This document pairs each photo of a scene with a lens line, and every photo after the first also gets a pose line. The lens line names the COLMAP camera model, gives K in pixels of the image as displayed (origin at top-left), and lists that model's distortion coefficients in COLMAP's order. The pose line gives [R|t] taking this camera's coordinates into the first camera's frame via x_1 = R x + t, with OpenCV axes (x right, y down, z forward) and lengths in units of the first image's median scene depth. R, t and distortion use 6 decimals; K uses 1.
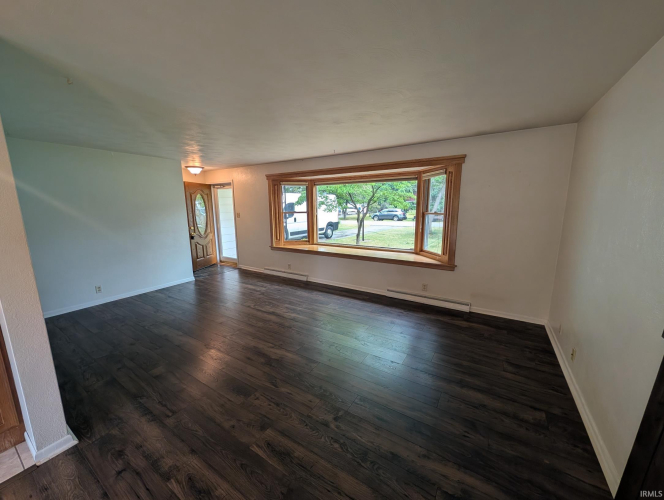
lens RADIAL K [[255.7, 0, 331.8], [0, 255.7, 249.5], [0, 0, 1]] dist [0.000166, -0.000032]
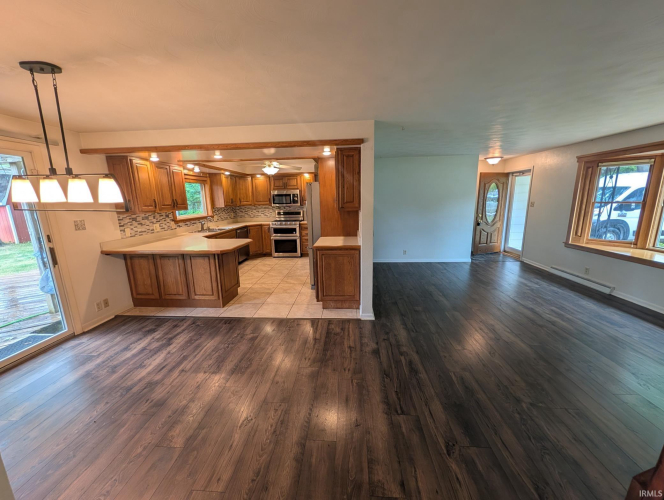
lens RADIAL K [[255.7, 0, 331.8], [0, 255.7, 249.5], [0, 0, 1]] dist [0.000166, -0.000032]
pose [[0.472891, 0.173121, -0.863946, 0.131433], [-0.131394, 0.983400, 0.125137, 0.005875], [0.871269, 0.054341, 0.487788, -0.079340]]
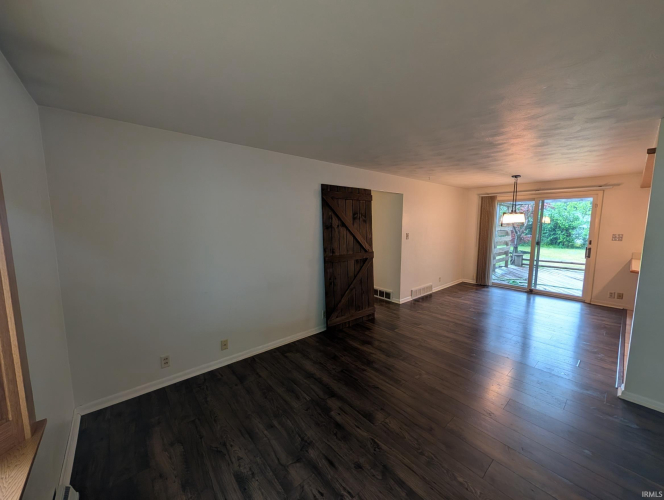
lens RADIAL K [[255.7, 0, 331.8], [0, 255.7, 249.5], [0, 0, 1]] dist [0.000166, -0.000032]
pose [[-0.954919, -0.024720, 0.295835, 0.026704], [0.056749, 0.962949, 0.263645, -0.127454], [-0.291392, 0.268549, -0.918135, 0.692247]]
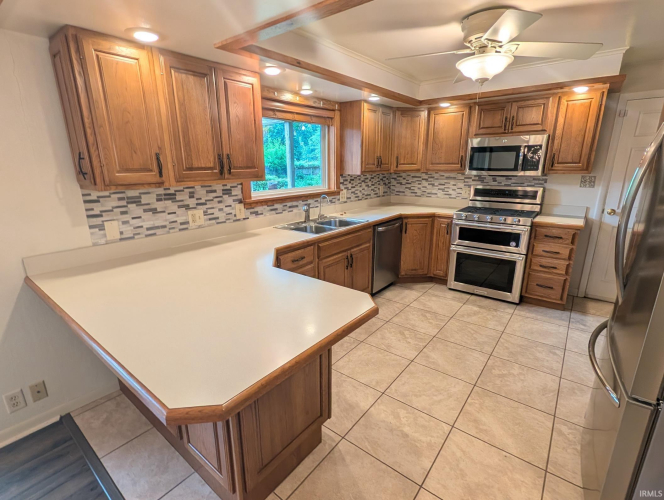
lens RADIAL K [[324.5, 0, 325.5], [0, 324.5, 251.9], [0, 0, 1]] dist [-0.000309, -0.000563]
pose [[-0.118163, 0.272810, -0.954784, -0.345454], [-0.155967, 0.944487, 0.289170, -0.005596], [0.980669, 0.183083, -0.069054, 0.040609]]
